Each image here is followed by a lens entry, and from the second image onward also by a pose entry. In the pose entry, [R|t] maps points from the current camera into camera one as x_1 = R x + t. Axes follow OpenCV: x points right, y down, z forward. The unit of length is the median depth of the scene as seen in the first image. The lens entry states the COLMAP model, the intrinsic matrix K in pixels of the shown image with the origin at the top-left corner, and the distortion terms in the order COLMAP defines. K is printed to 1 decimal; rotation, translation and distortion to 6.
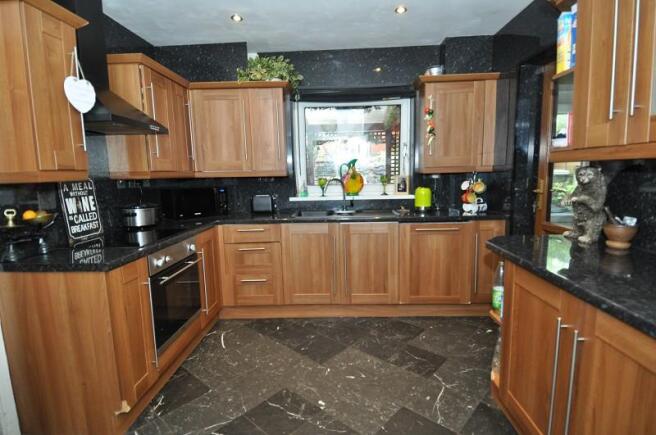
lens RADIAL K [[338.0, 0, 324.9], [0, 338.0, 216.0], [0, 0, 1]] dist [0.004877, -0.000222]
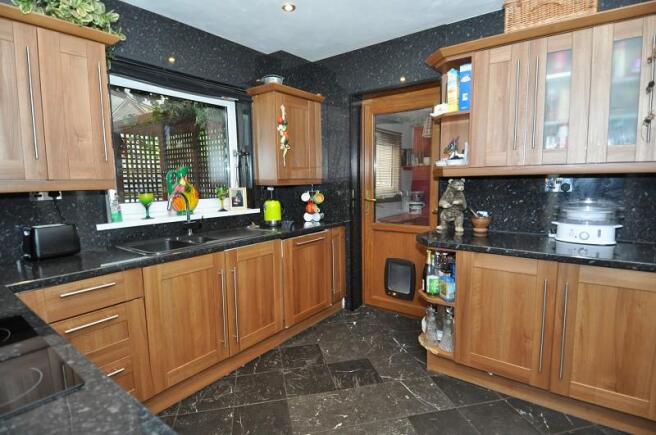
lens RADIAL K [[338.0, 0, 324.9], [0, 338.0, 216.0], [0, 0, 1]] dist [0.004877, -0.000222]
pose [[0.565065, -0.074101, 0.821712, -0.451136], [0.106173, 0.994208, 0.016644, -0.045371], [-0.818186, 0.077839, 0.569660, 0.384790]]
